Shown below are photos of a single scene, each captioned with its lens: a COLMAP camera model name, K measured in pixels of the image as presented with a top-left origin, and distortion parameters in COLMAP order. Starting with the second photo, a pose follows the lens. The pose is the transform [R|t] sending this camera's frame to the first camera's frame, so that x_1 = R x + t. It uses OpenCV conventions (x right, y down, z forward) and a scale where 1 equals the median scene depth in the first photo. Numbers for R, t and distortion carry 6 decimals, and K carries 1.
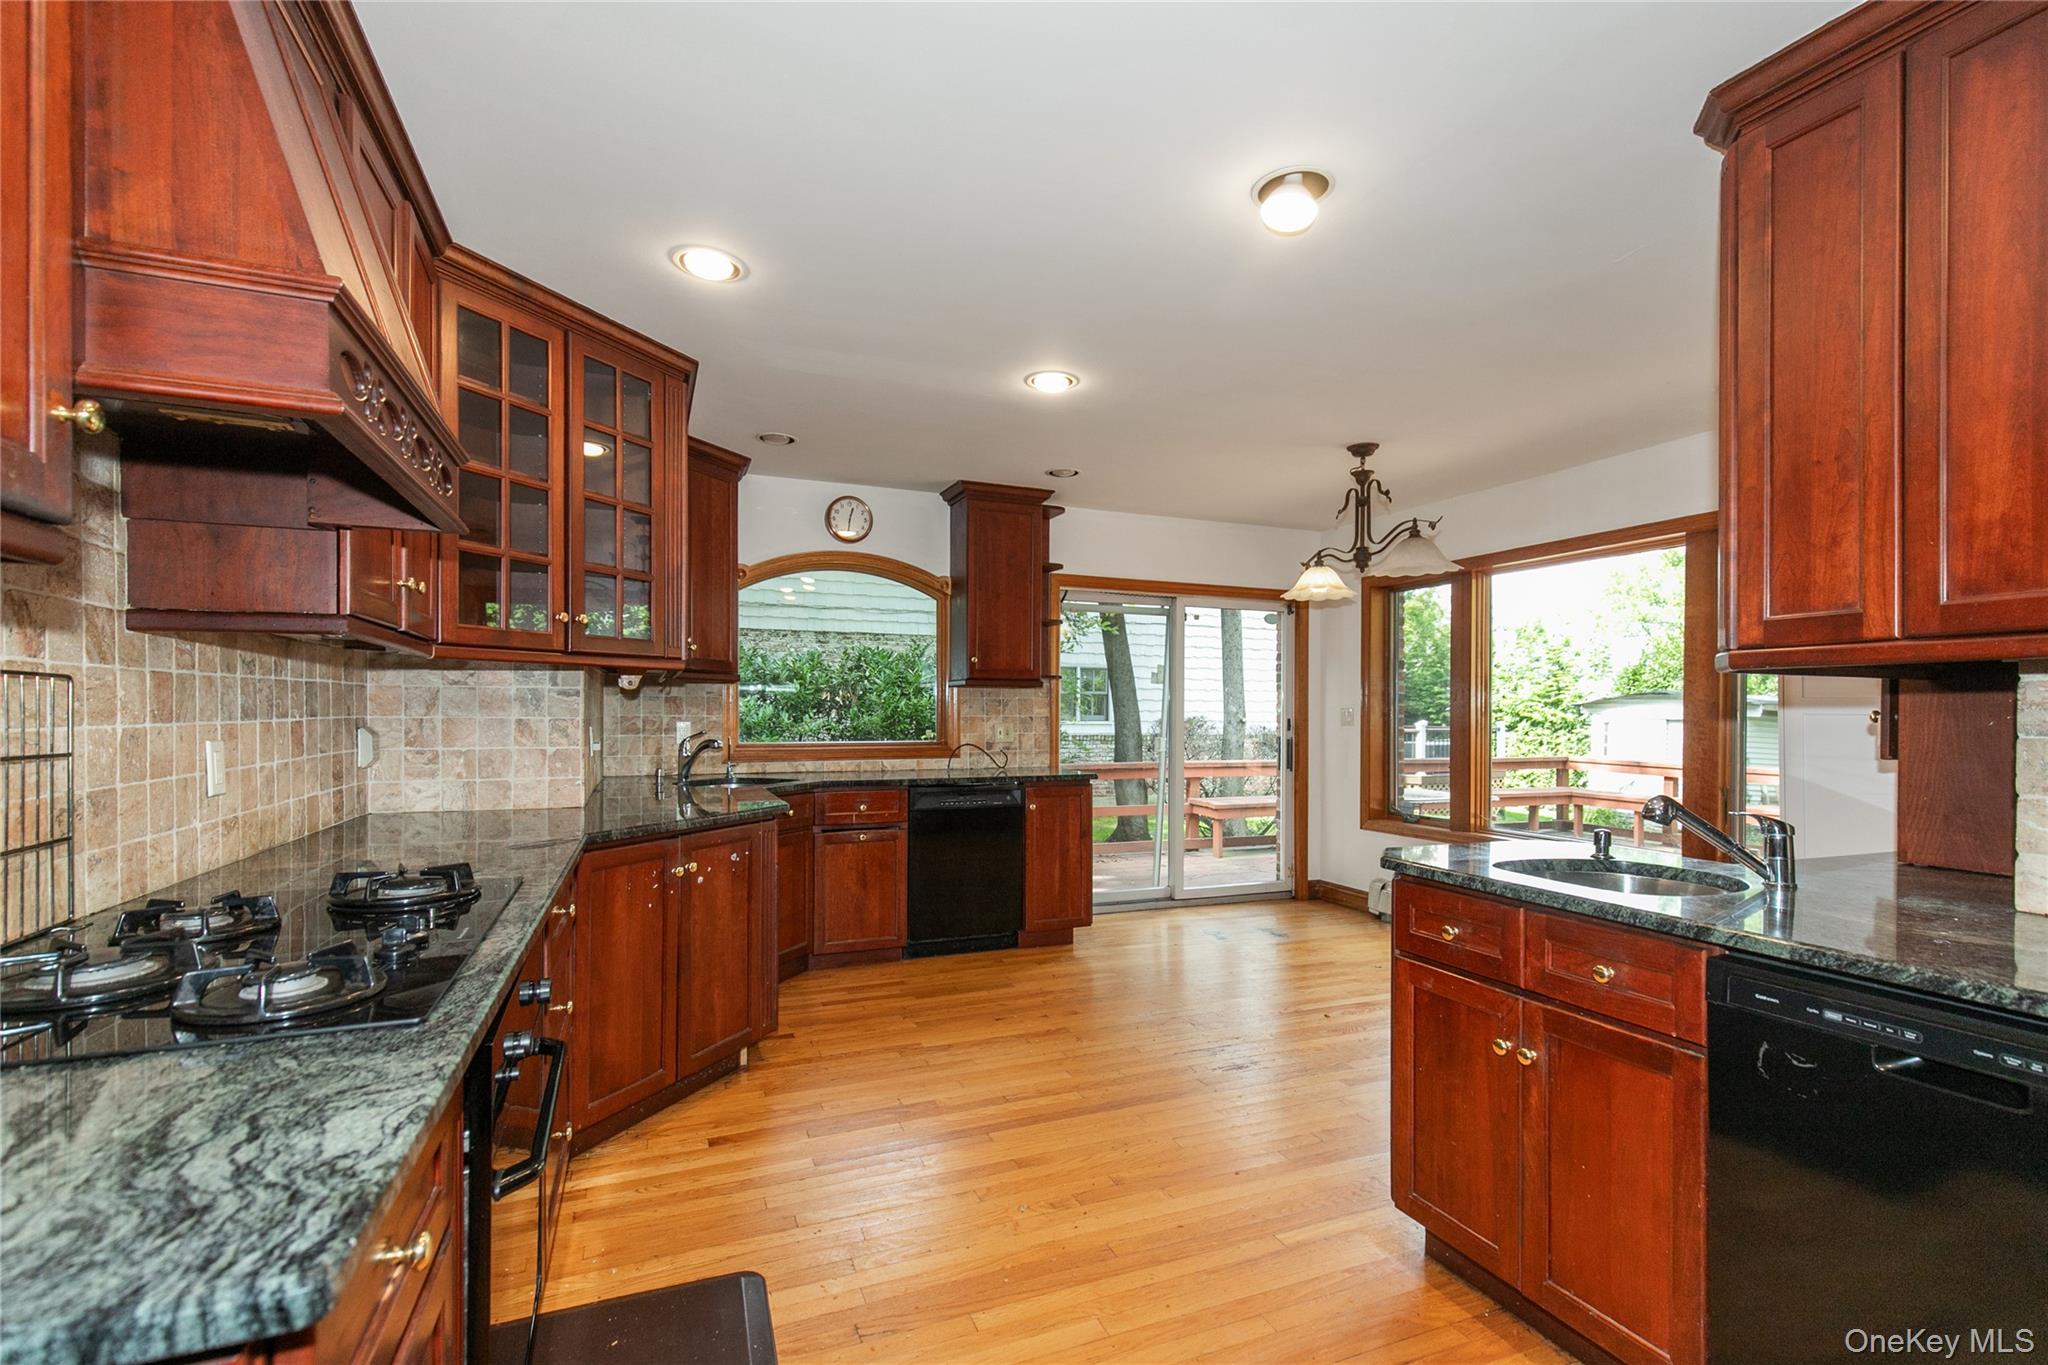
lens RADIAL K [[925.7, 0, 1025.1], [0, 925.7, 698.5], [0, 0, 1]] dist [0.007135, -0.001038]
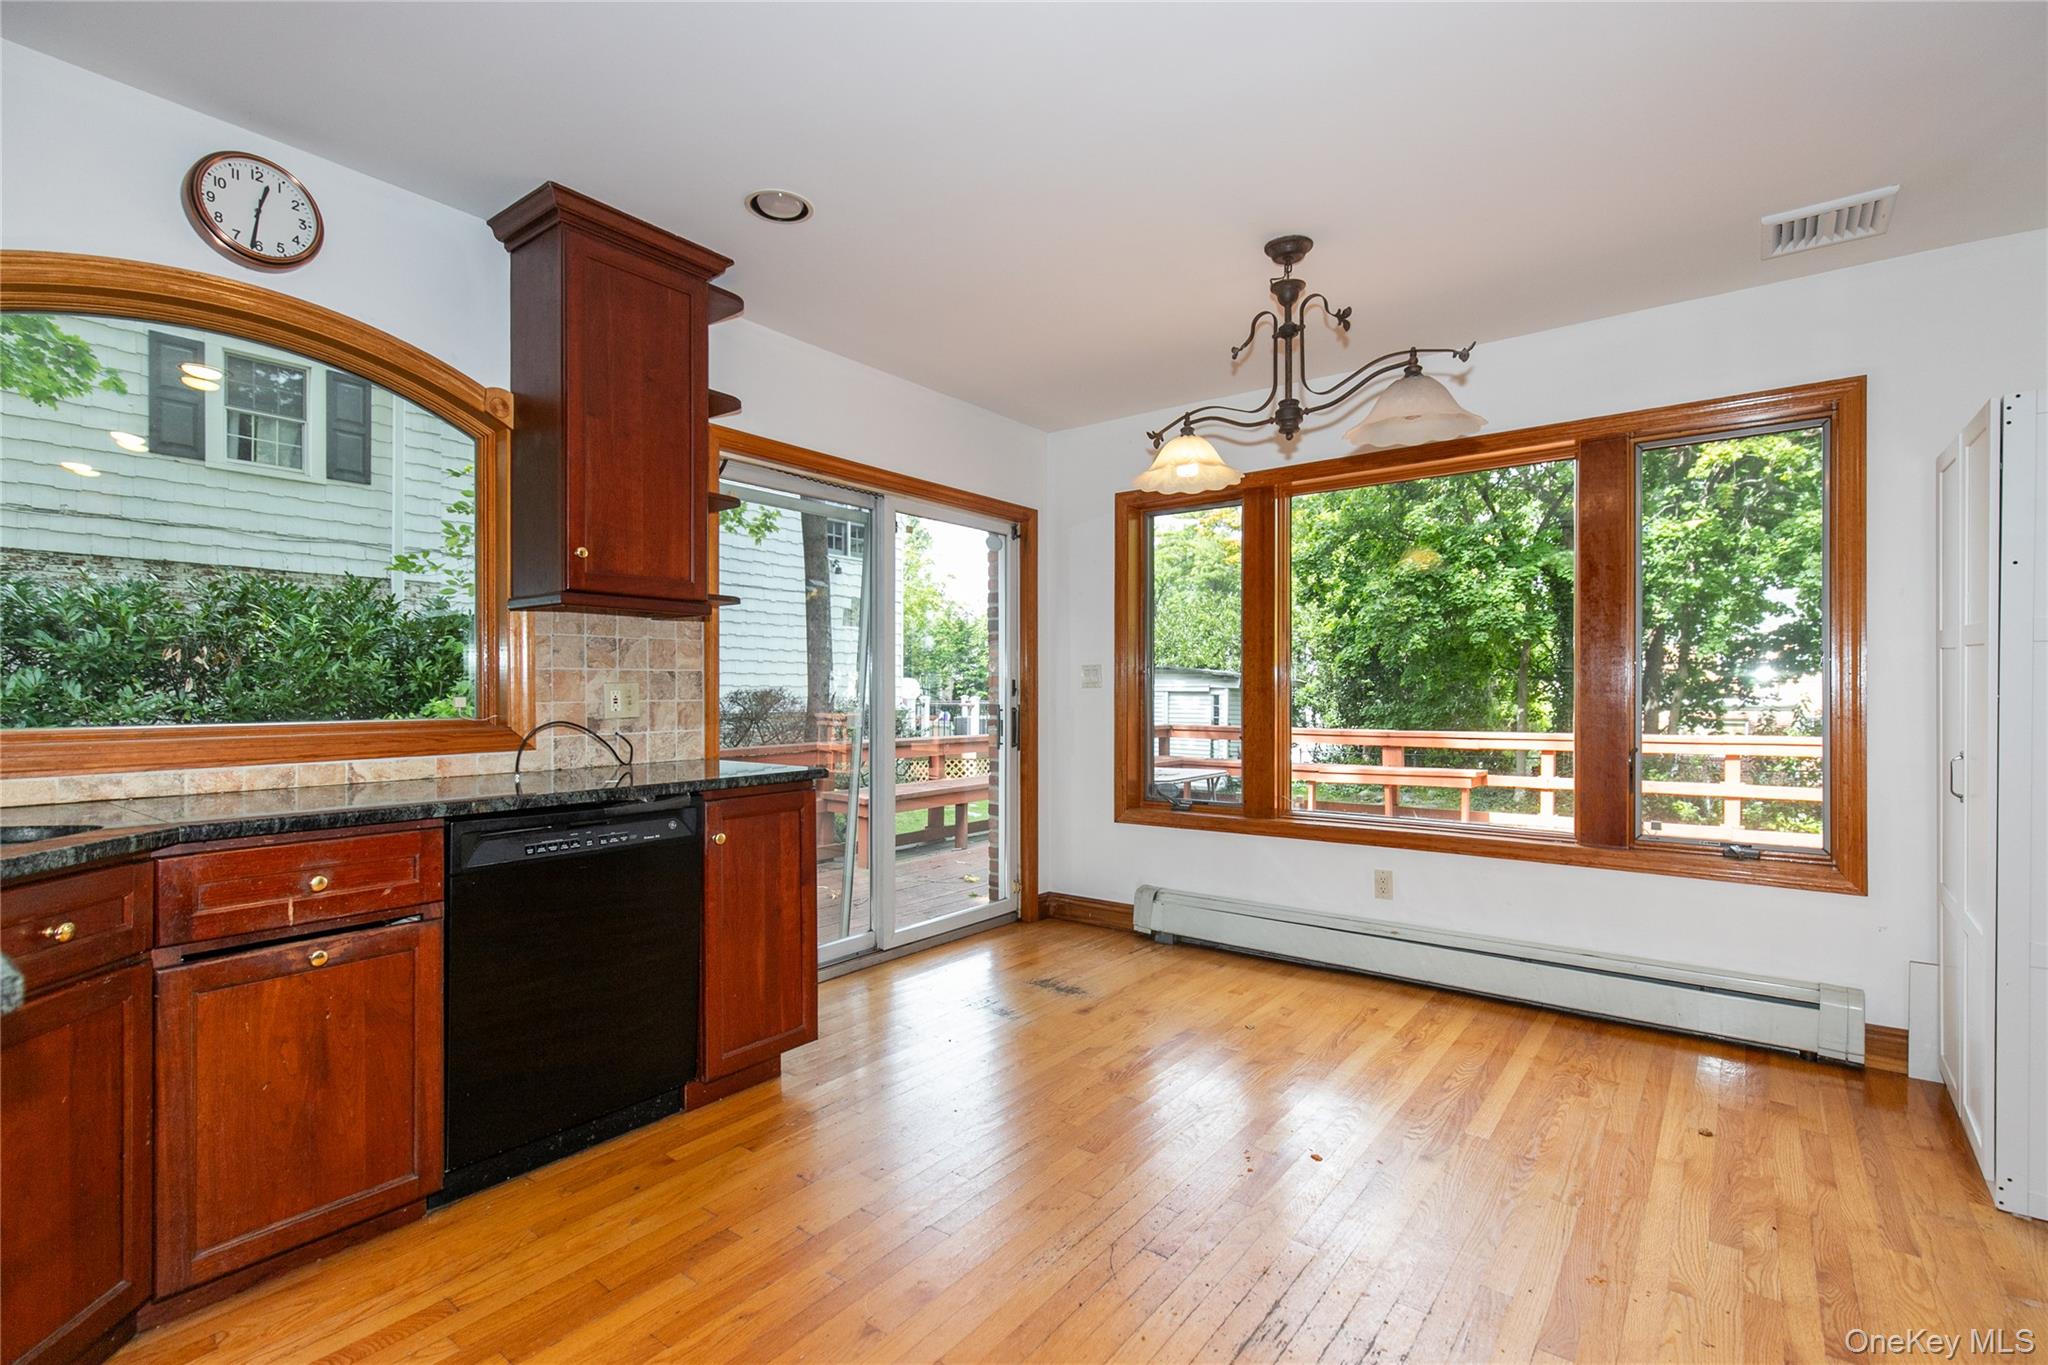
lens RADIAL K [[925.7, 0, 1028.7], [0, 925.7, 683.8], [0, 0, 1]] dist [0.007135, -0.001038]
pose [[0.859097, -0.003125, 0.511803, -0.099264], [0.000751, 0.999988, 0.004845, 0.025452], [-0.511812, -0.003779, 0.859089, 0.422544]]
